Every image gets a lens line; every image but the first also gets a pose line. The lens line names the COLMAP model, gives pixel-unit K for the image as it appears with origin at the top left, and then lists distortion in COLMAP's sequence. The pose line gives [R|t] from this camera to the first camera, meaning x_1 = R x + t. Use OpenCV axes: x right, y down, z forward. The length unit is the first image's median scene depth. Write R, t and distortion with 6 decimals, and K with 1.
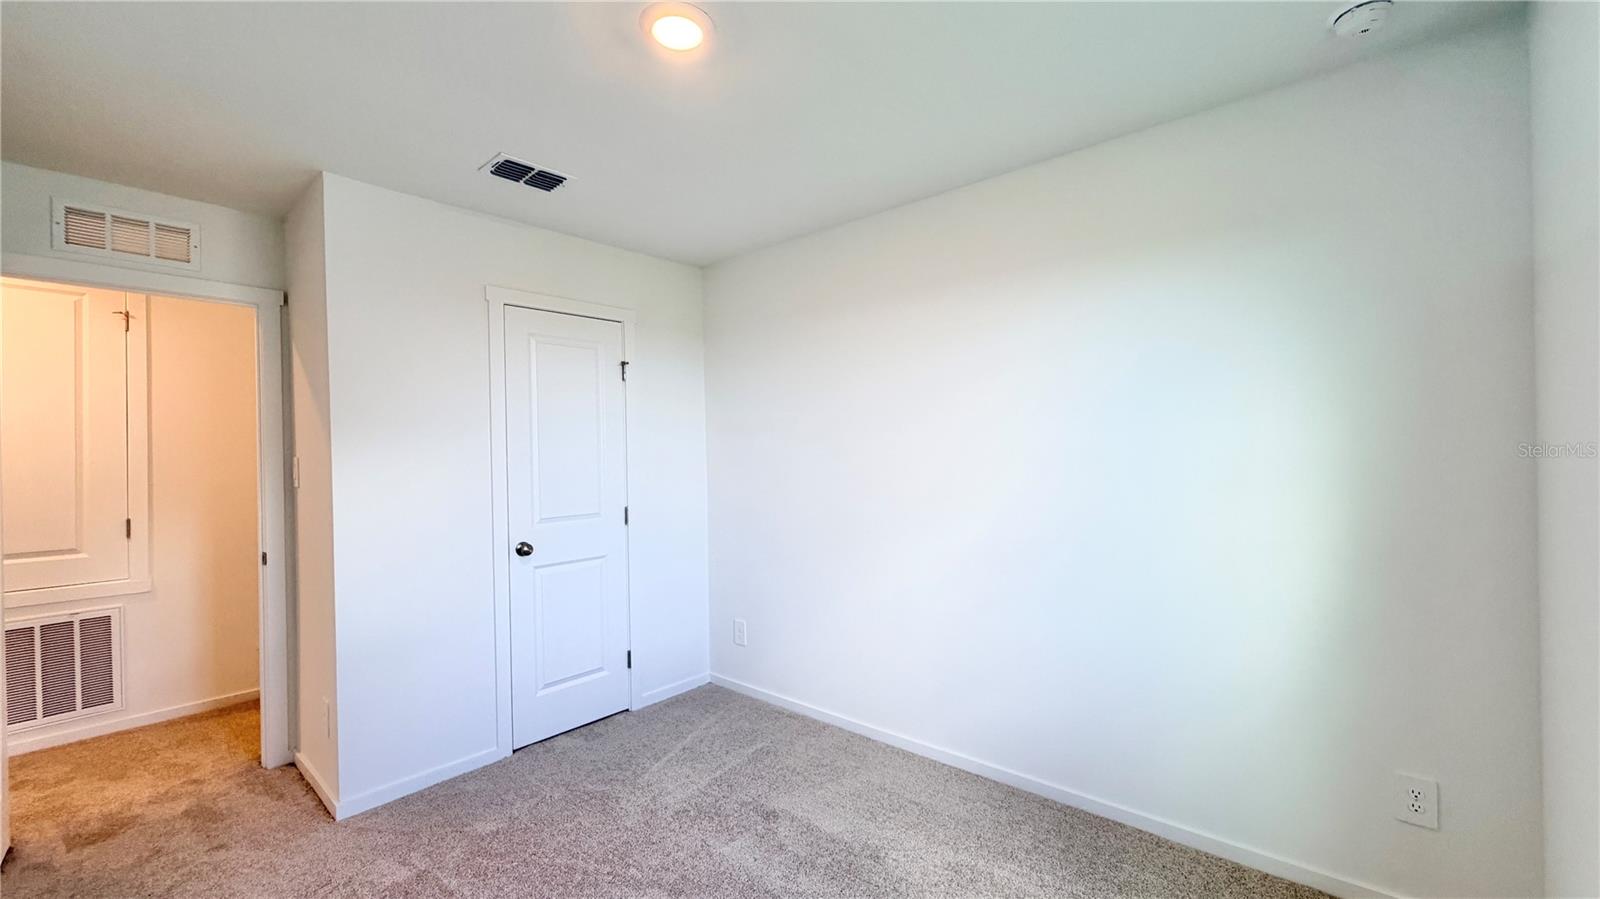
lens RADIAL K [[641.3, 0, 793.2], [0, 641.3, 458.6], [0, 0, 1]] dist [-0.000838, 0.000684]
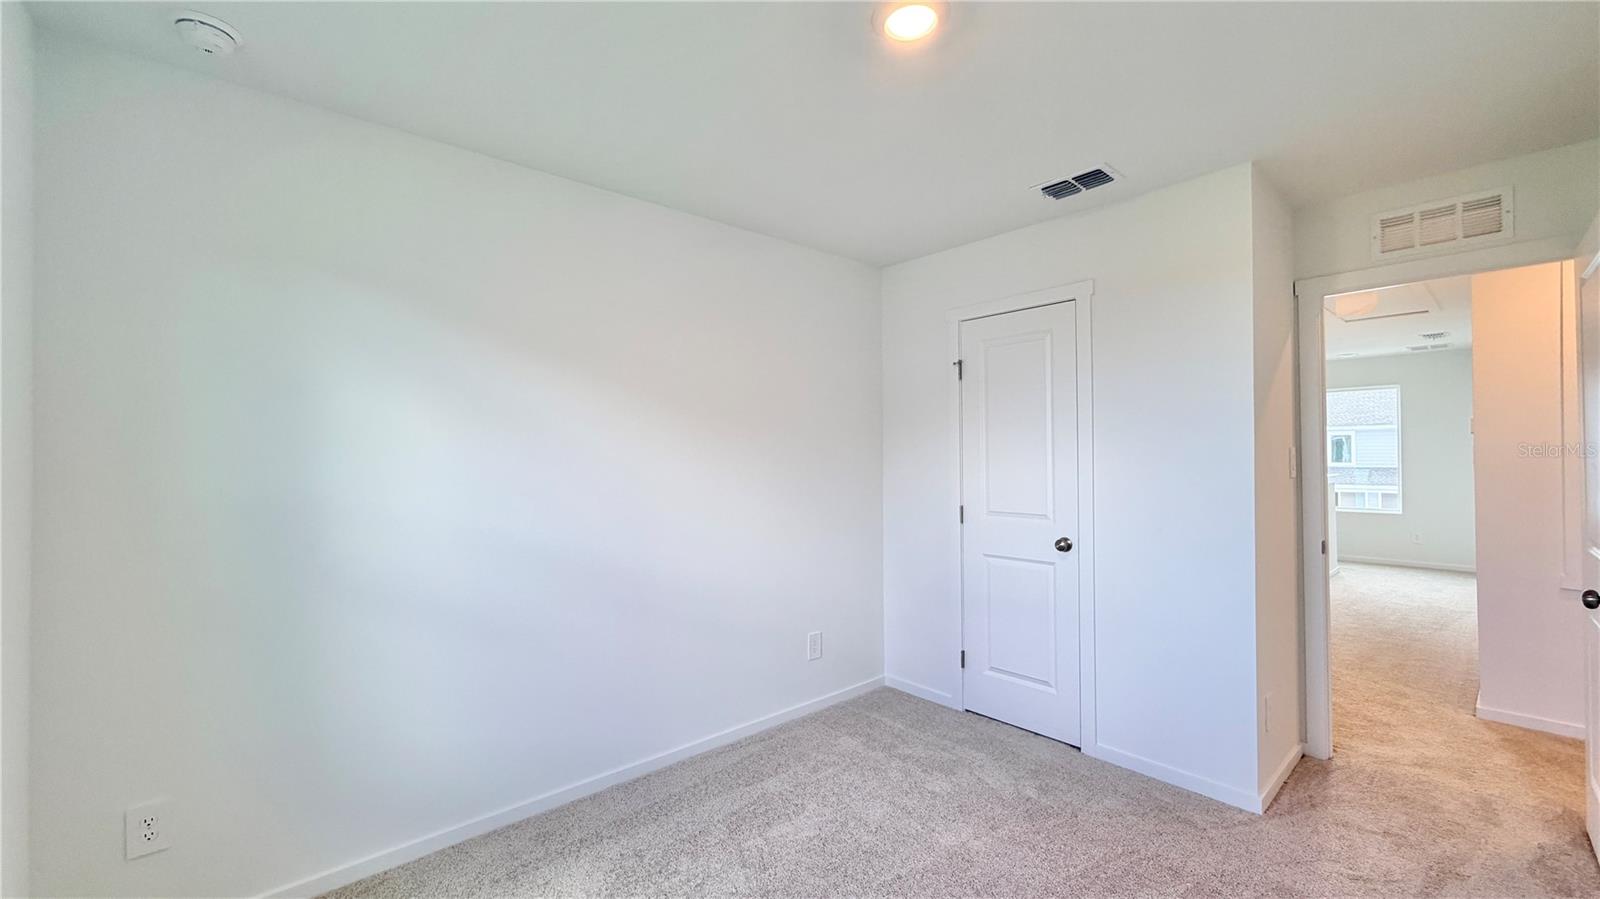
lens RADIAL K [[641.3, 0, 796.7], [0, 641.3, 438.4], [0, 0, 1]] dist [-0.000838, 0.000684]
pose [[-0.143762, -0.003694, -0.989605, 1.011682], [-0.001447, 0.999993, -0.003523, -0.033375], [0.989611, 0.000926, -0.143767, 1.175927]]
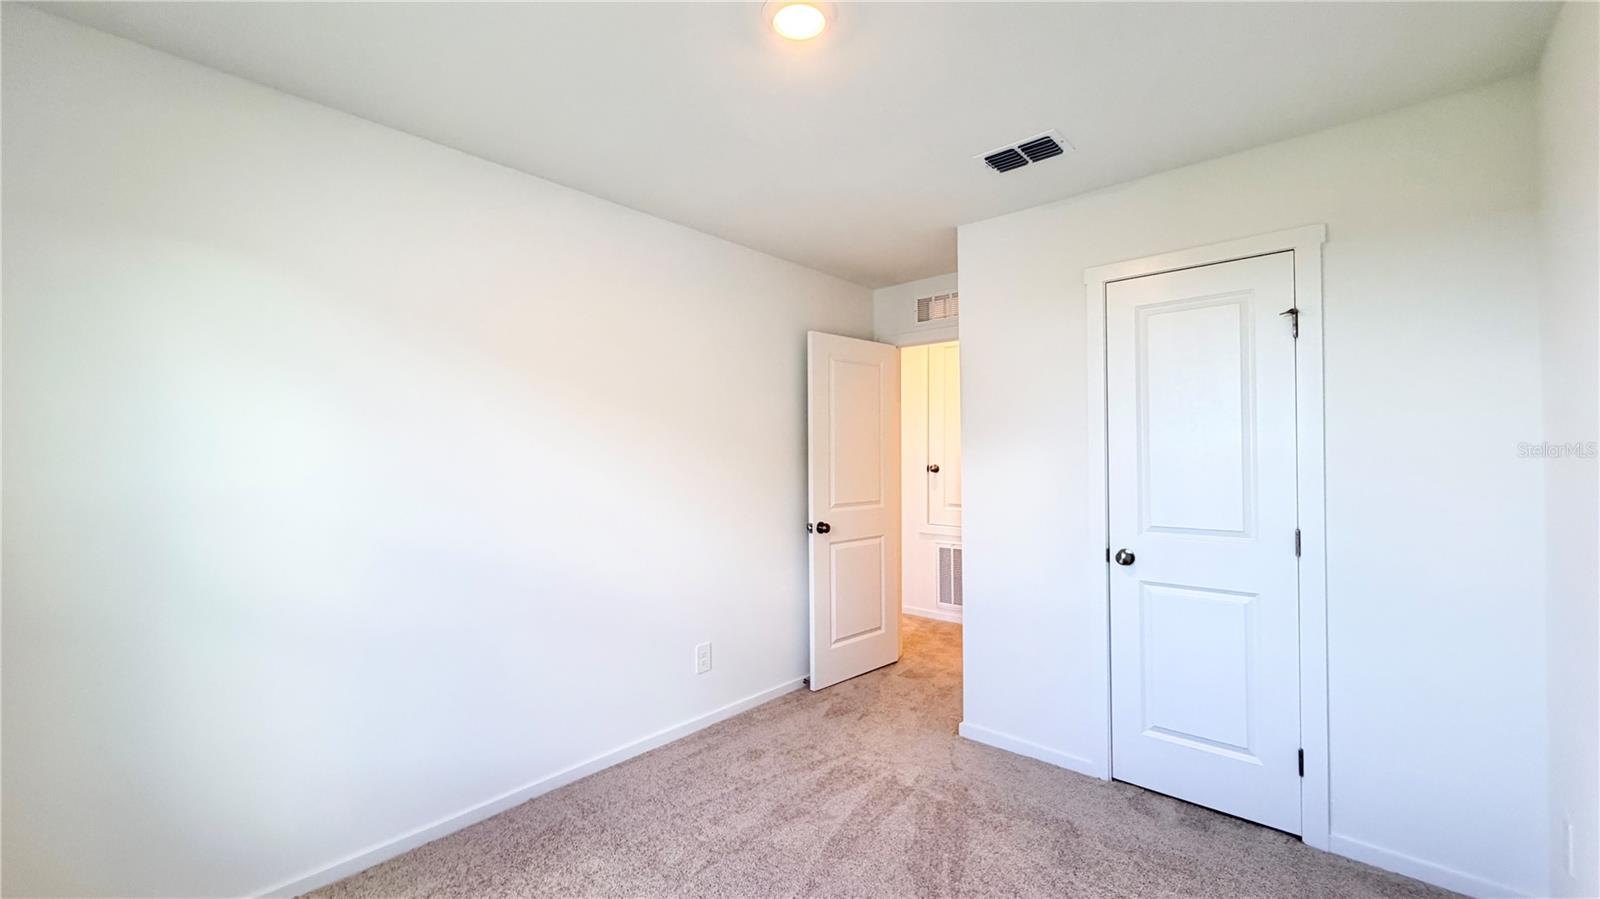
lens RADIAL K [[641.3, 0, 761.4], [0, 641.3, 456.3], [0, 0, 1]] dist [-0.000838, 0.000684]
pose [[-0.030501, 0.026798, -0.999175, 0.543827], [-0.008683, 0.999596, 0.027075, -0.016923], [0.999497, 0.009502, -0.030256, 0.626820]]
